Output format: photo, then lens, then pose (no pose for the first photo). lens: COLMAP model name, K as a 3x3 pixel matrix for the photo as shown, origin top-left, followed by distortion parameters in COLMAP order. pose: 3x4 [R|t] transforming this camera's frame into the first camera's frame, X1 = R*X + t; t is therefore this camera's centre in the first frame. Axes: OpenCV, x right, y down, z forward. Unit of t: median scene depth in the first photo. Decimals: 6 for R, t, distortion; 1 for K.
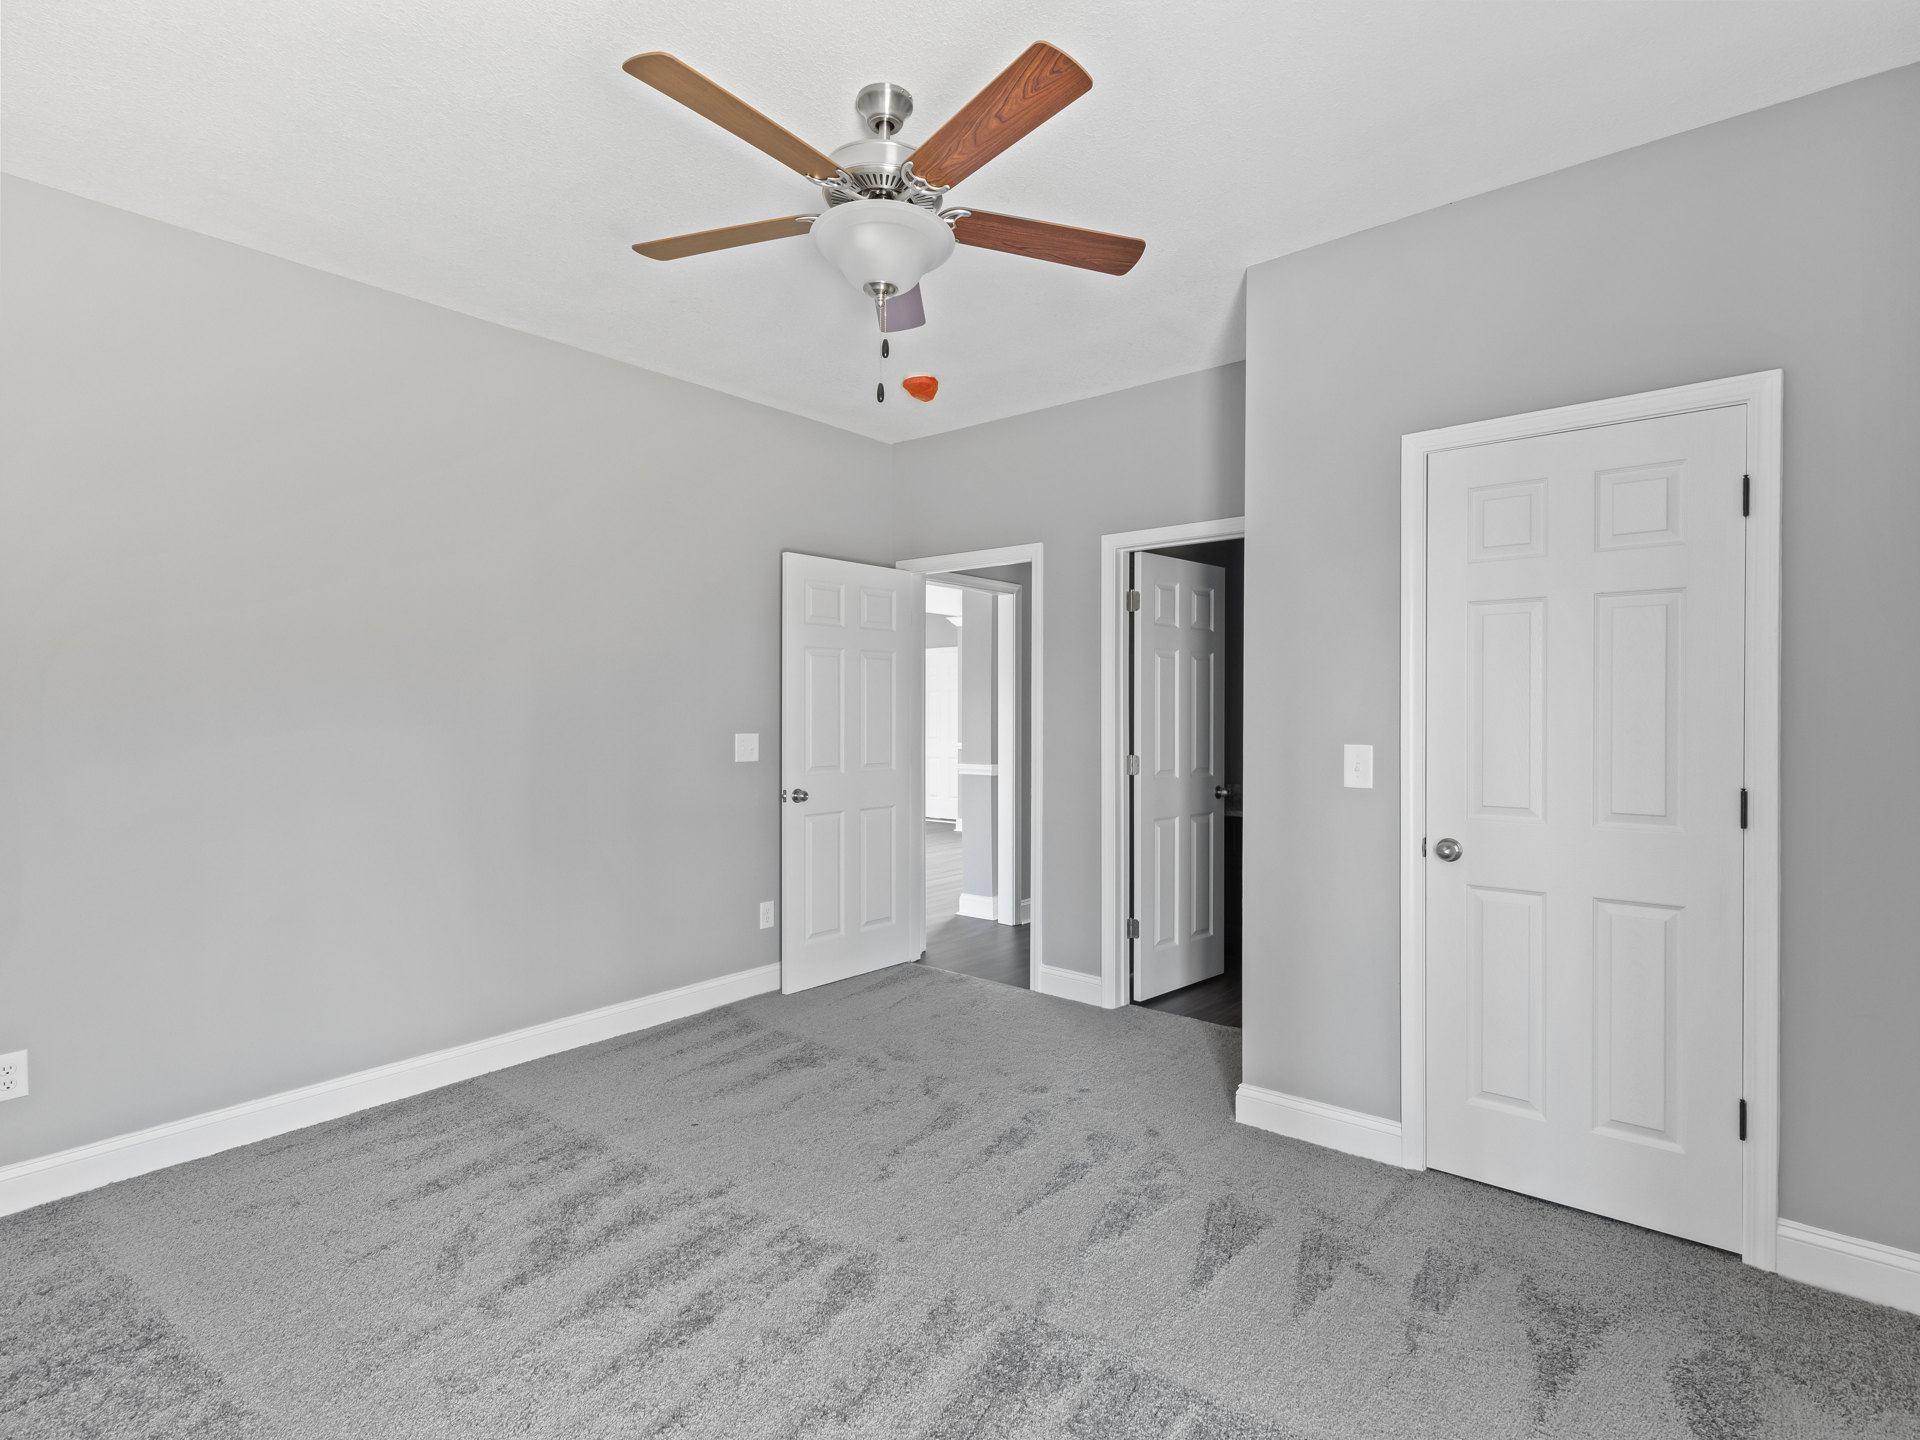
lens RADIAL K [[962.7, 0, 980.0], [0, 962.7, 723.6], [0, 0, 1]] dist [0.010249, -0.000426]
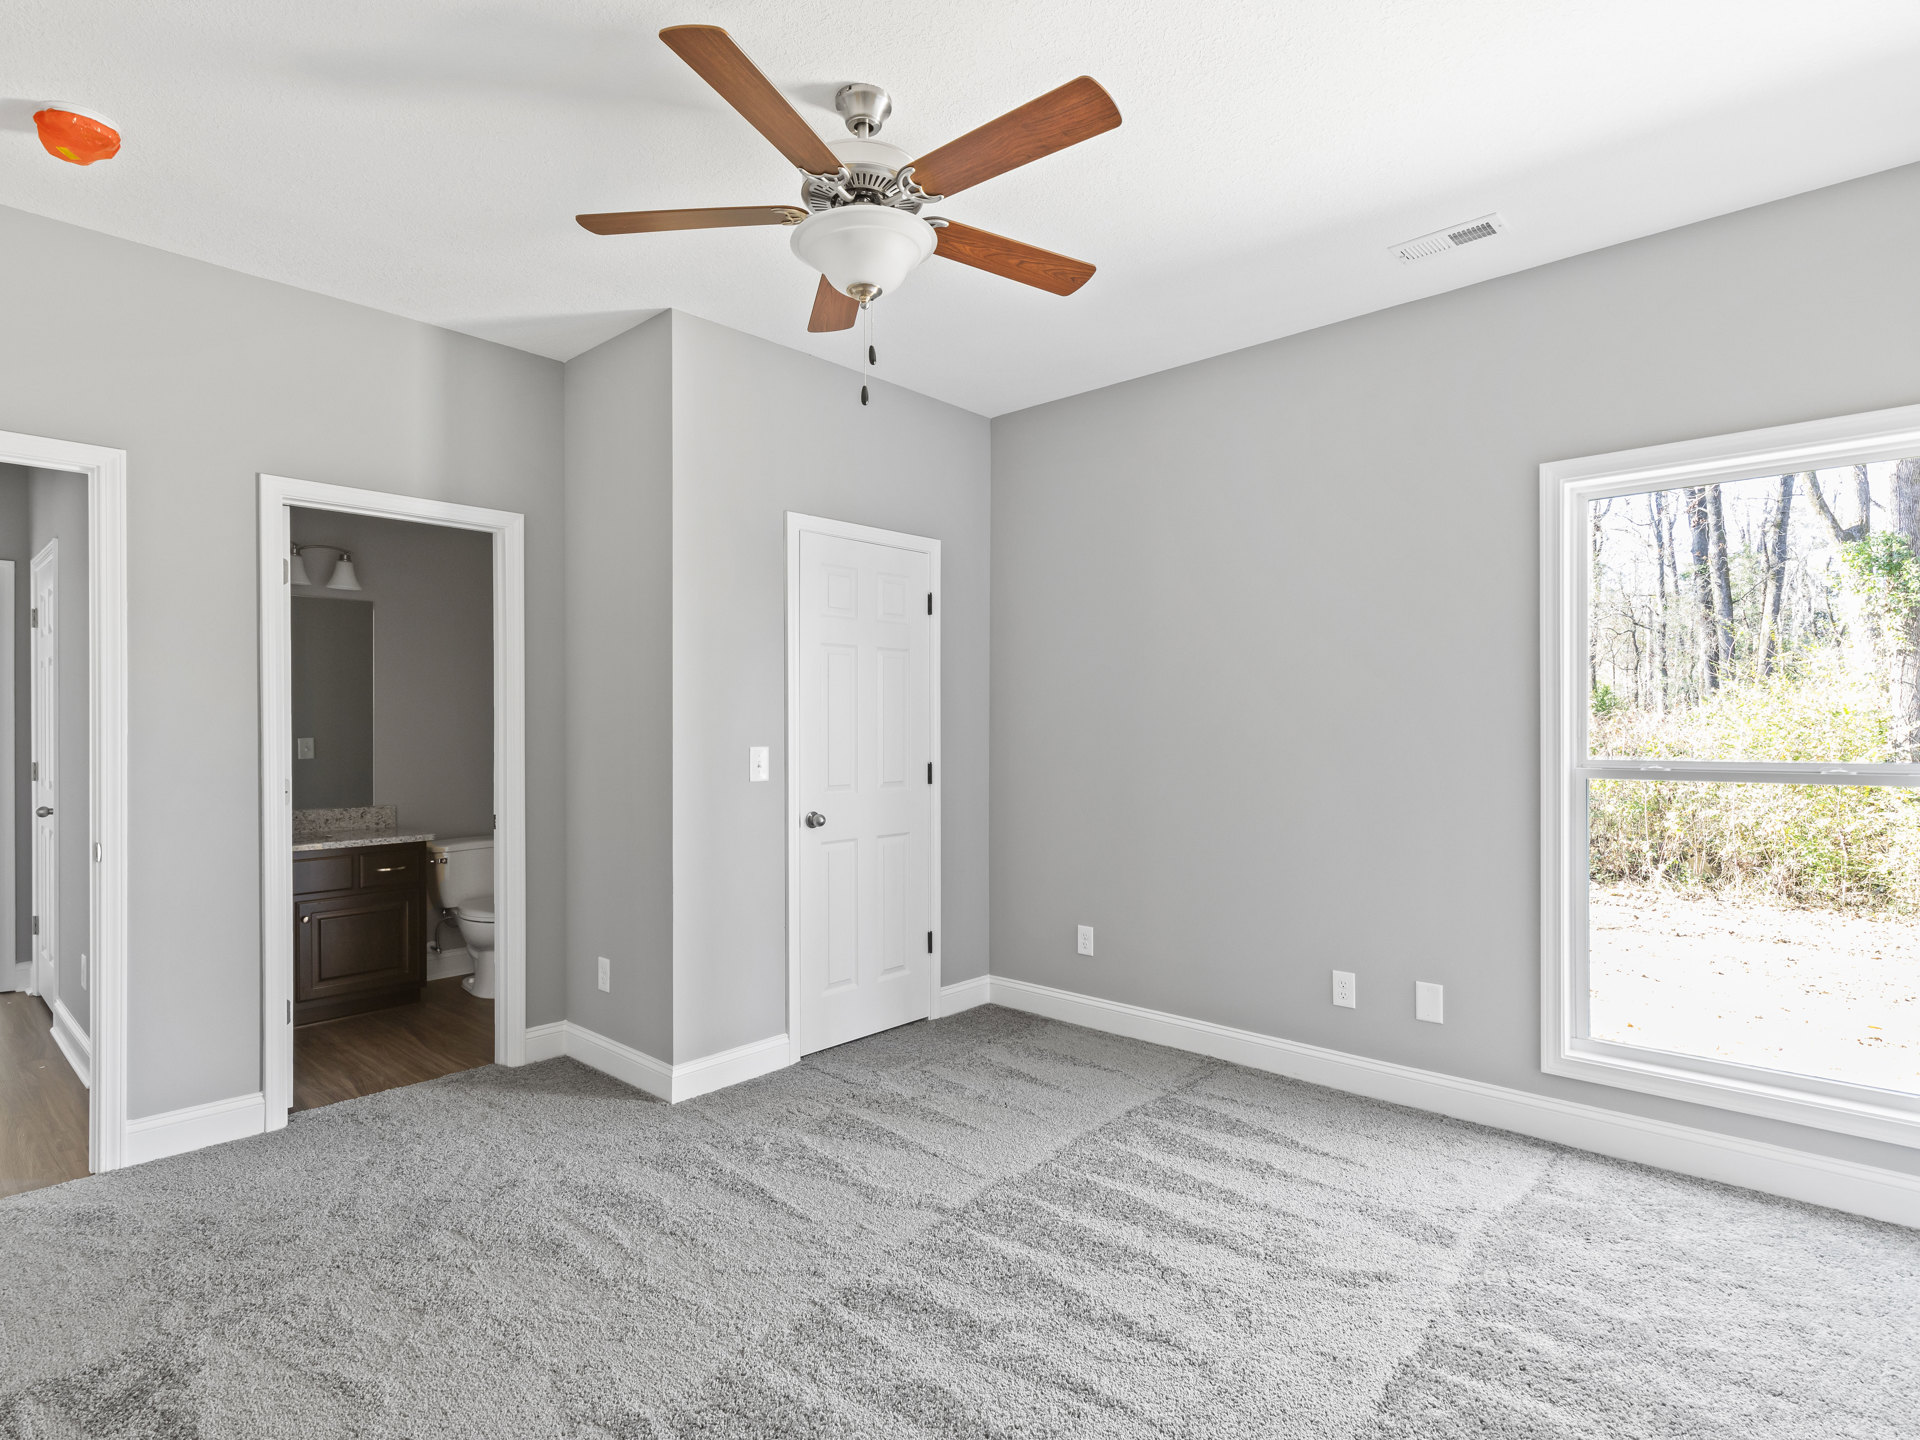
lens RADIAL K [[962.7, 0, 980.0], [0, 962.7, 723.6], [0, 0, 1]] dist [0.010249, -0.000426]
pose [[0.069877, 0.001162, 0.997555, -0.866074], [0.011233, 0.999935, -0.001952, -0.002250], [-0.997492, 0.011341, 0.069860, 0.651288]]
